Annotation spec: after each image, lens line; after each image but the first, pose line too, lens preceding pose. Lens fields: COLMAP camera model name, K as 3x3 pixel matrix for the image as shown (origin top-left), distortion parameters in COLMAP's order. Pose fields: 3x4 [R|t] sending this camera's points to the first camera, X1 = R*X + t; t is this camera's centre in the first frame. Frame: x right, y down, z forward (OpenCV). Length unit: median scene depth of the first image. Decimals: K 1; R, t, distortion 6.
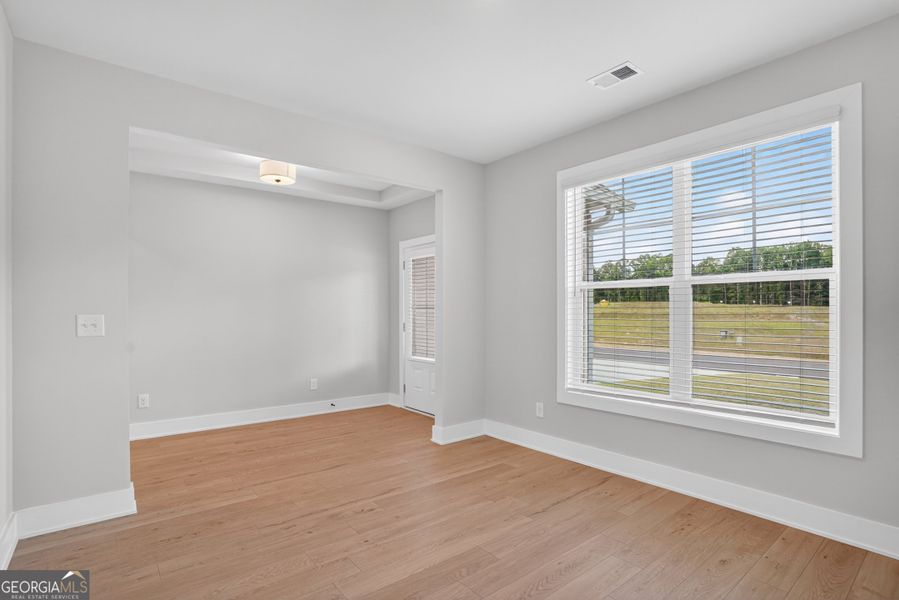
lens RADIAL K [[445.9, 0, 444.4], [0, 445.9, 313.4], [0, 0, 1]] dist [-0.079915, 0.034260]
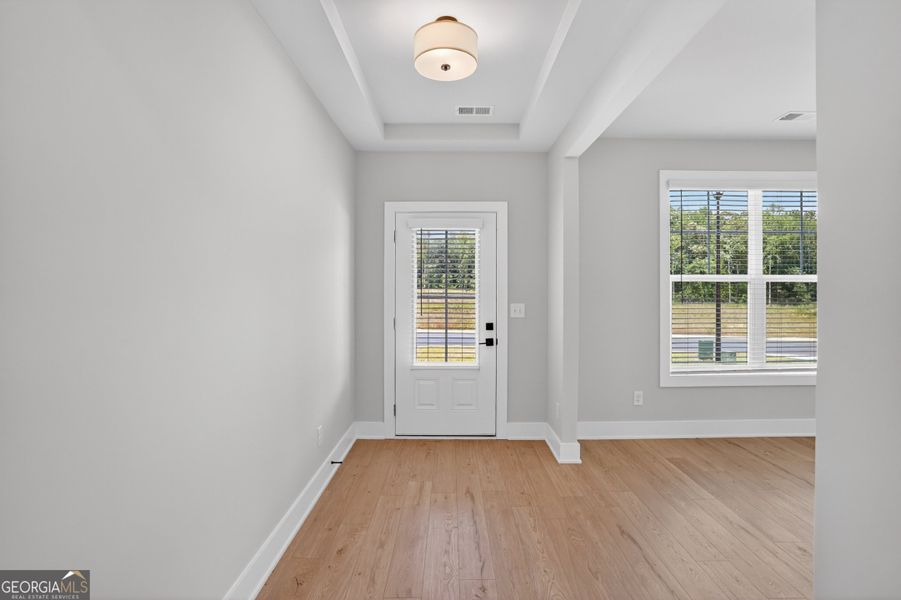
lens RADIAL K [[444.6, 0, 448.0], [0, 444.6, 296.7], [0, 0, 1]] dist [-0.074439, 0.032996]
pose [[0.628642, -0.008144, 0.777652, -1.057876], [0.005541, 0.999967, 0.005993, -0.029964], [-0.777675, 0.000542, 0.628666, 0.894702]]
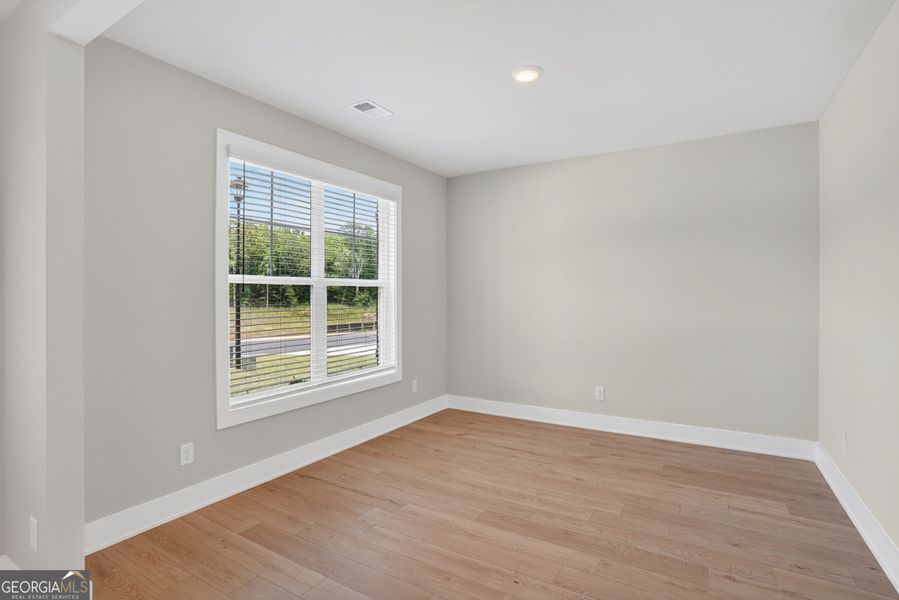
lens RADIAL K [[443.7, 0, 447.0], [0, 443.7, 296.7], [0, 0, 1]] dist [-0.074439, 0.032996]
pose [[-0.344589, -0.000142, 0.938754, -0.704088], [0.007862, 0.999964, 0.003037, -0.033228], [-0.938721, 0.008427, -0.344575, 1.071089]]
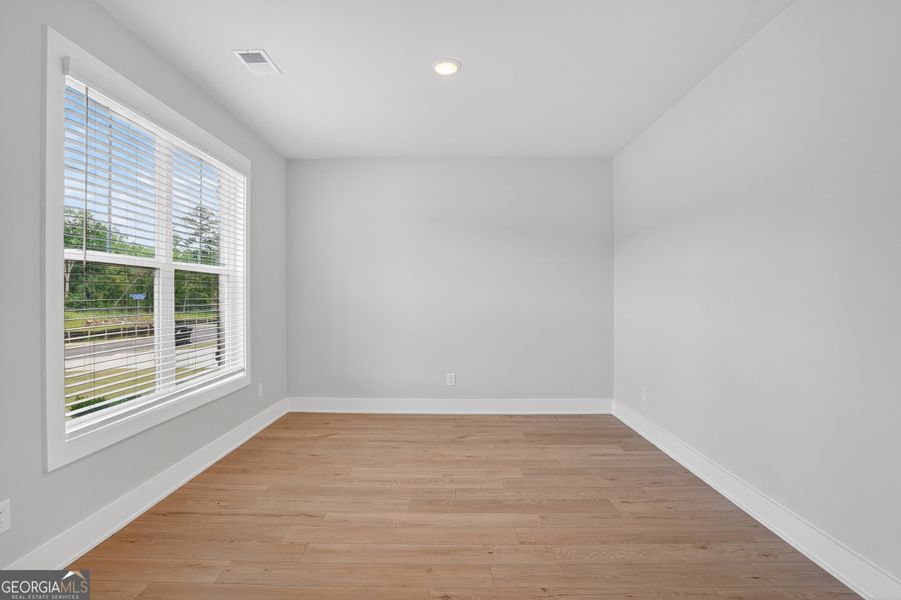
lens RADIAL K [[444.6, 0, 448.0], [0, 444.6, 296.7], [0, 0, 1]] dist [-0.074439, 0.032996]
pose [[-0.776656, 0.000595, 0.629925, -0.510289], [0.003003, 0.999992, 0.002757, -0.004714], [-0.629918, 0.004033, -0.776651, 1.321165]]
